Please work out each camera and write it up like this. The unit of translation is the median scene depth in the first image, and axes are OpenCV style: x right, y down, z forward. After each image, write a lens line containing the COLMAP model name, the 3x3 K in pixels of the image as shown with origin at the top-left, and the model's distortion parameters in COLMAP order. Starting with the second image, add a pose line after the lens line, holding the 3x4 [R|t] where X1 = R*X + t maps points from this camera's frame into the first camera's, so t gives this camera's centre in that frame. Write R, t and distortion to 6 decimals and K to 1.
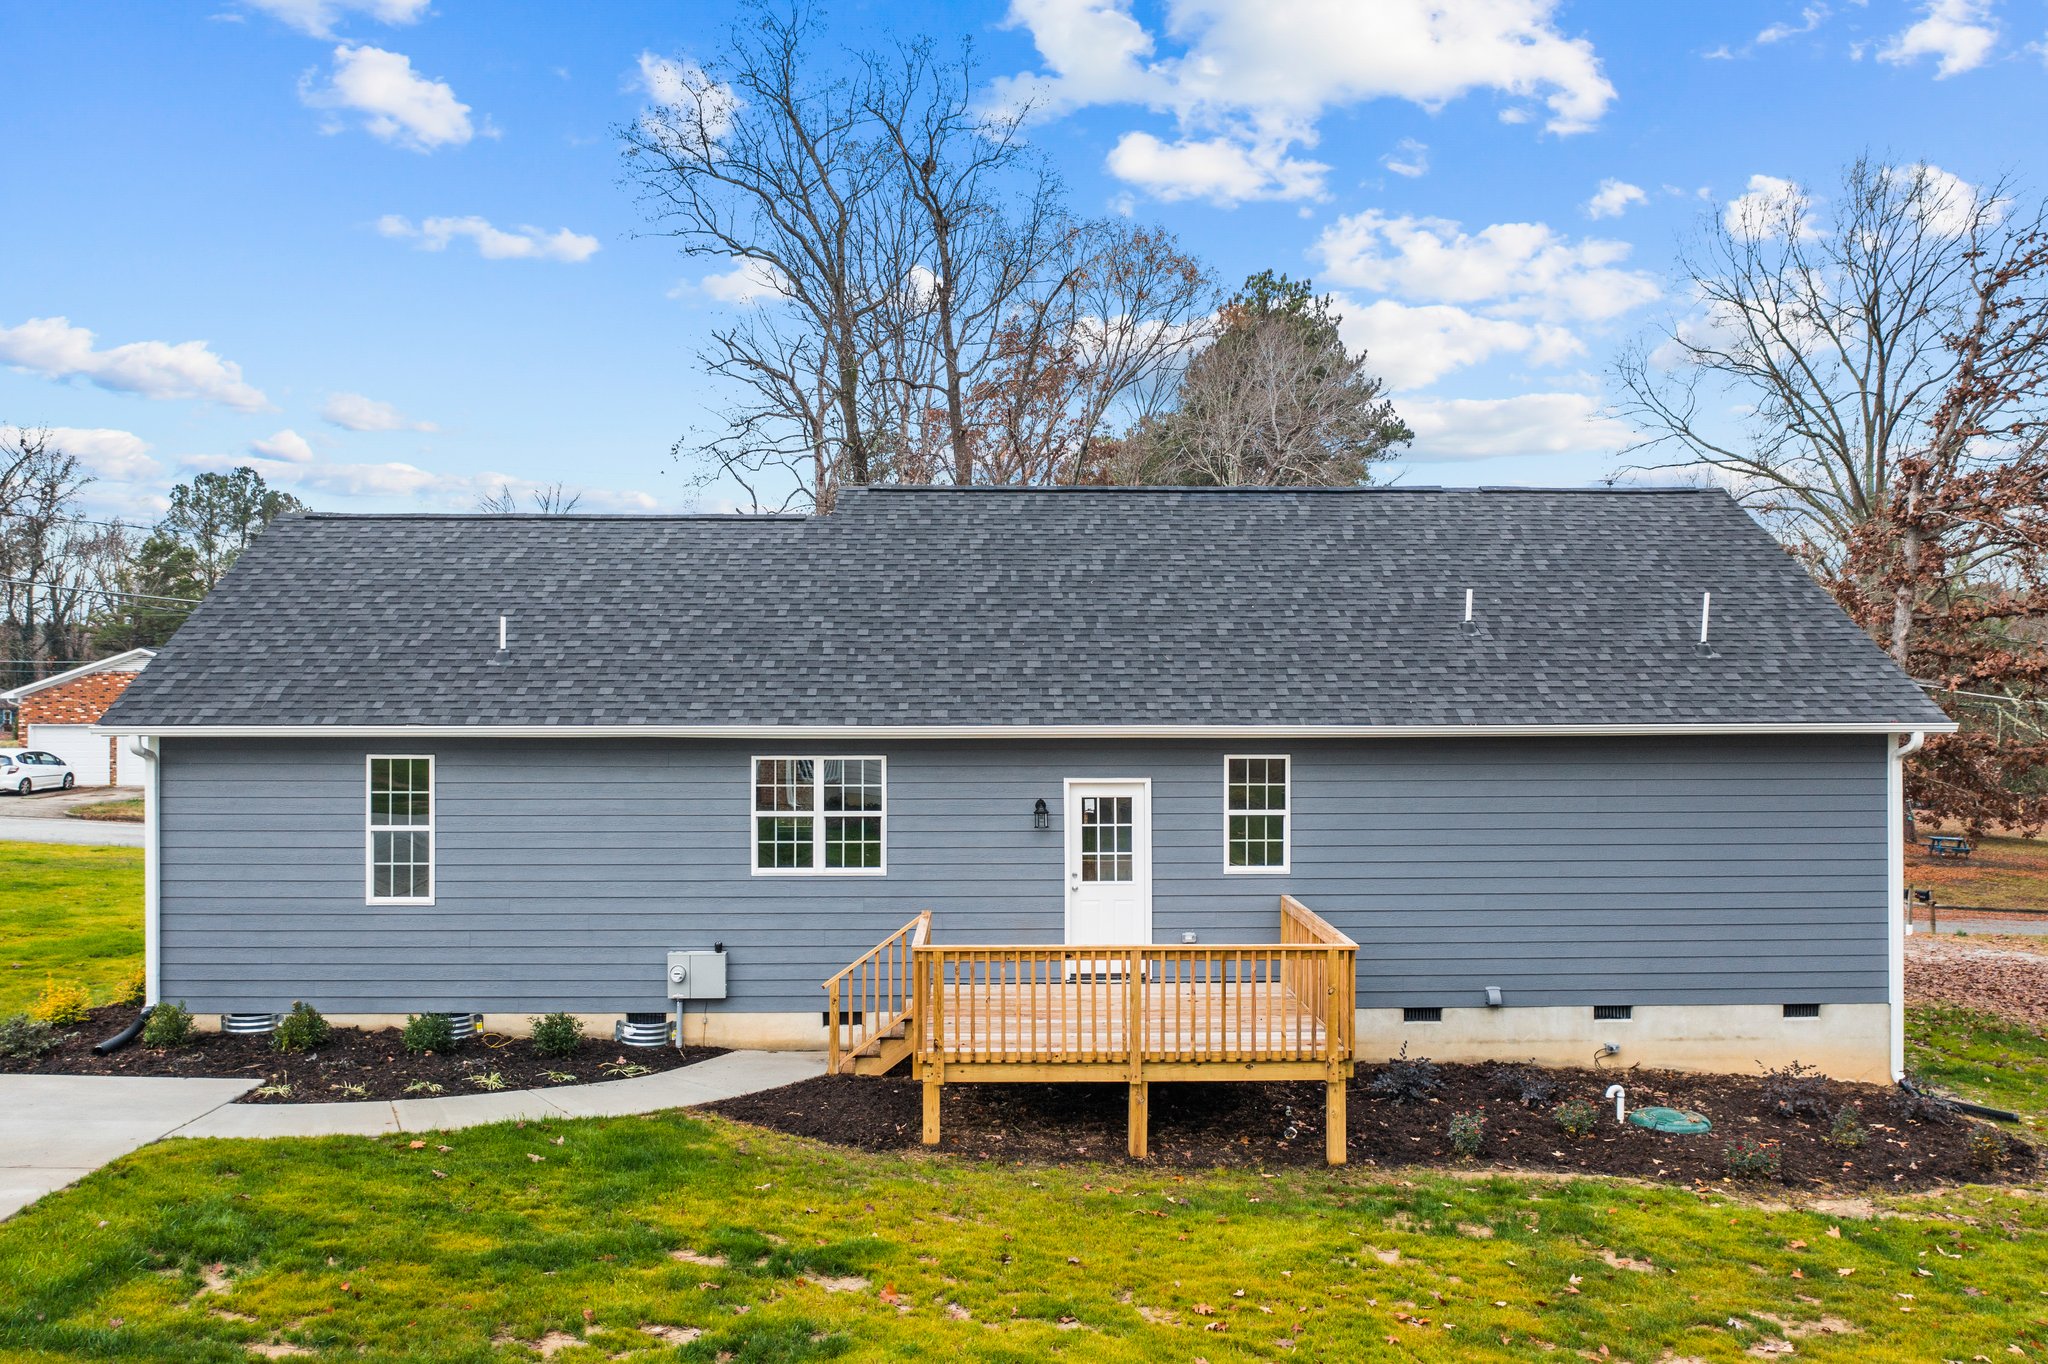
lens RADIAL K [[1633.6, 0, 1028.7], [0, 1633.6, 663.5], [0, 0, 1]] dist [-0.007683, -0.001287]
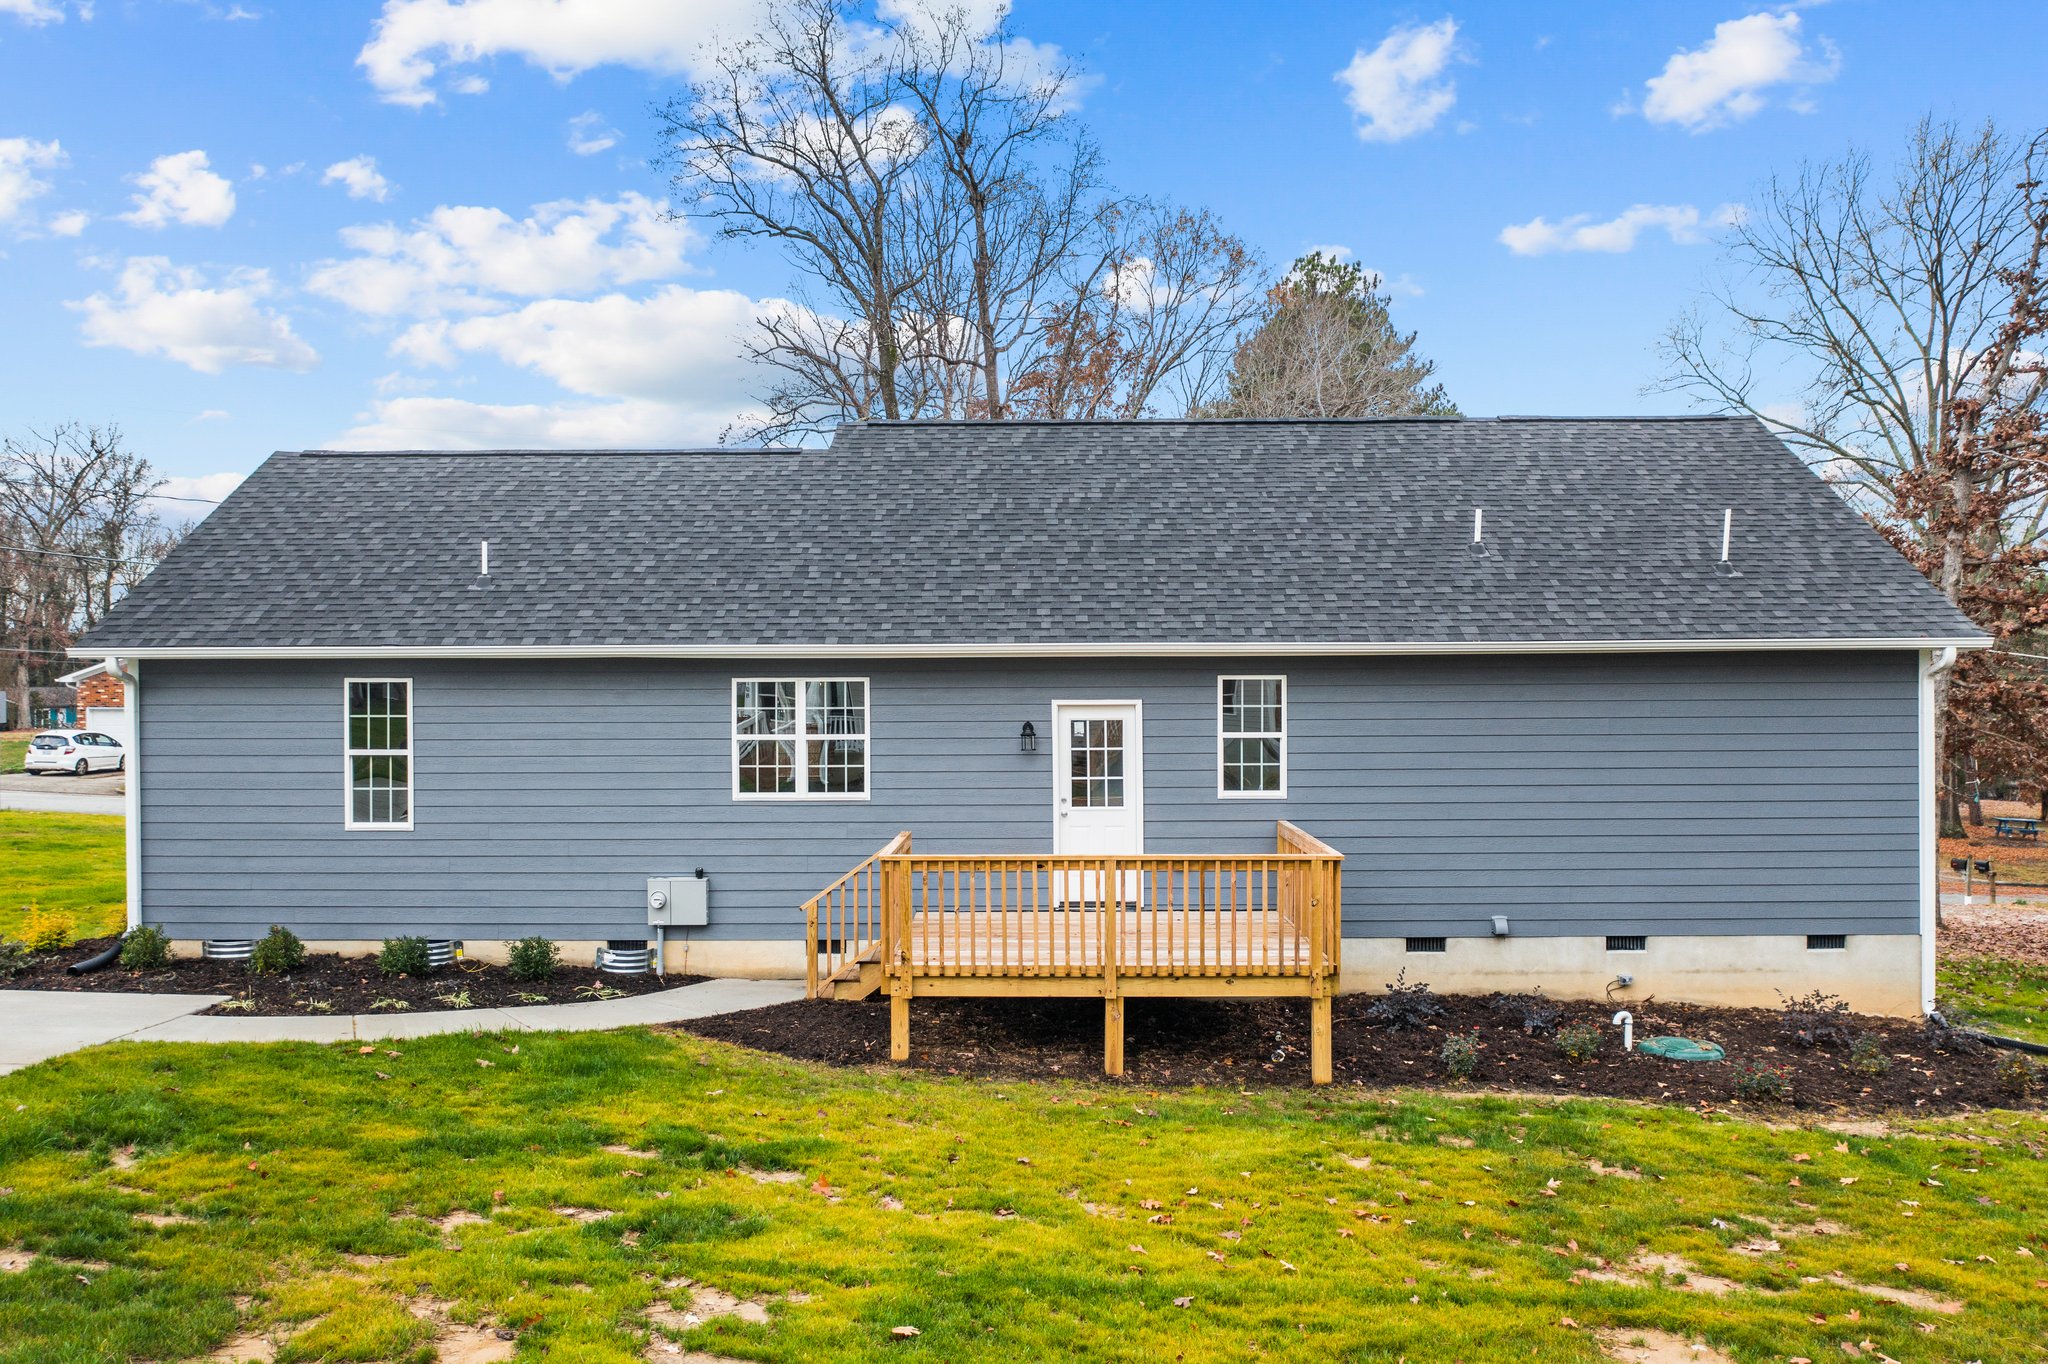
lens RADIAL K [[1626.1, 0, 1027.8], [0, 1626.1, 683.8], [0, 0, 1]] dist [-0.009011, 0.002318]
pose [[0.999230, -0.004198, -0.039022, 0.045170], [0.004593, 0.999939, 0.010029, 0.050969], [0.038977, -0.010200, 0.999188, 0.034297]]
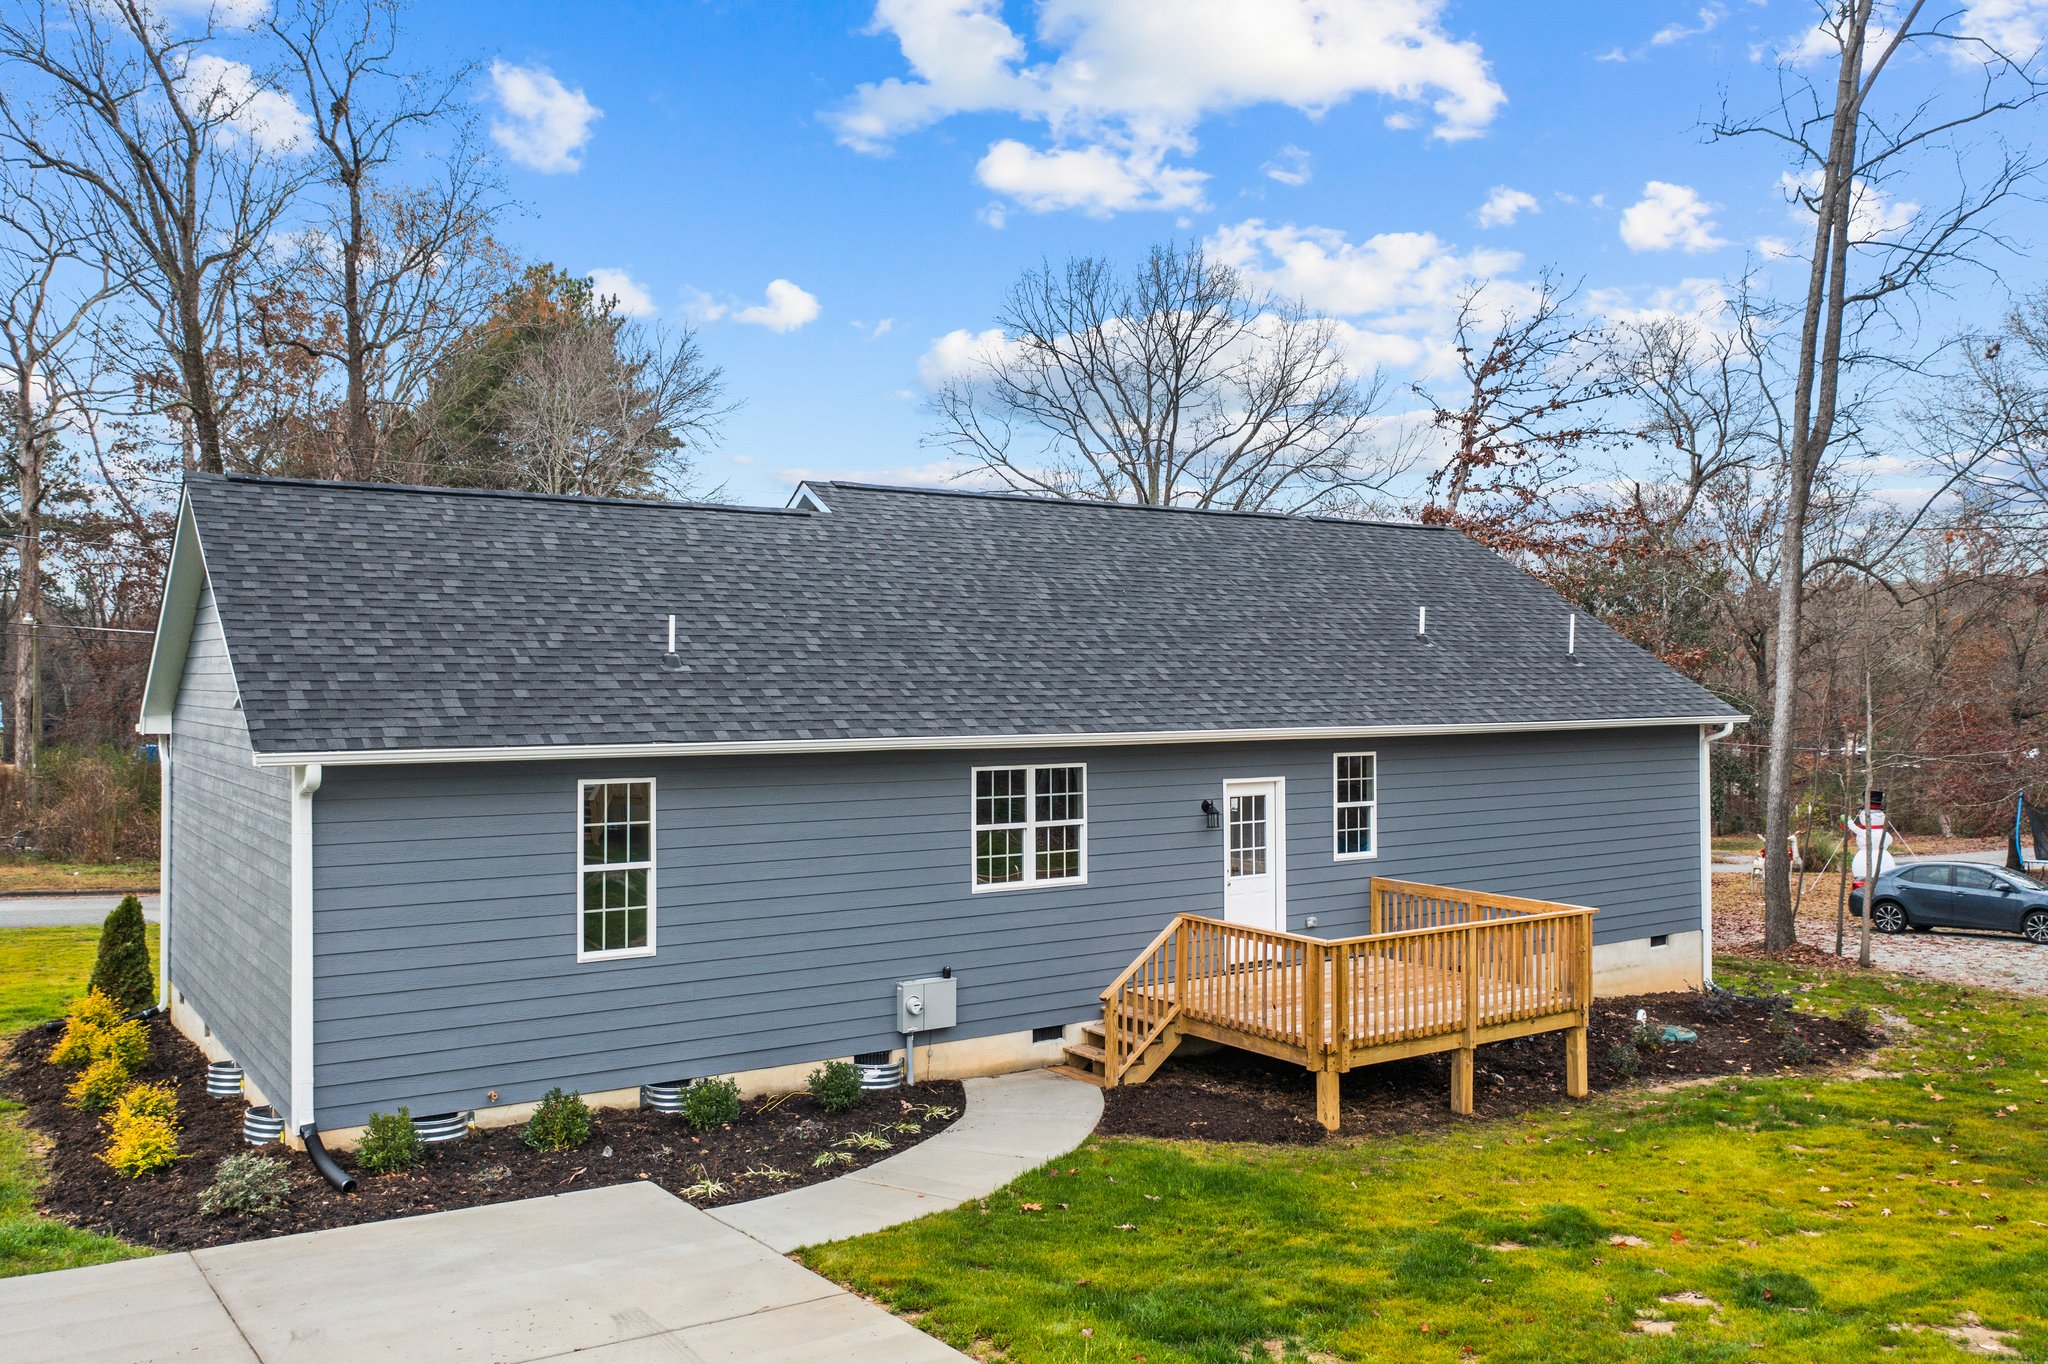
lens RADIAL K [[1621.1, 0, 1025.2], [0, 1621.1, 648.0], [0, 0, 1]] dist [-0.007990, -0.002207]
pose [[0.847588, 0.008674, 0.530583, -0.643288], [-0.002001, 0.999912, -0.013150, -0.000437], [-0.530651, 0.010084, 0.847531, 0.184150]]
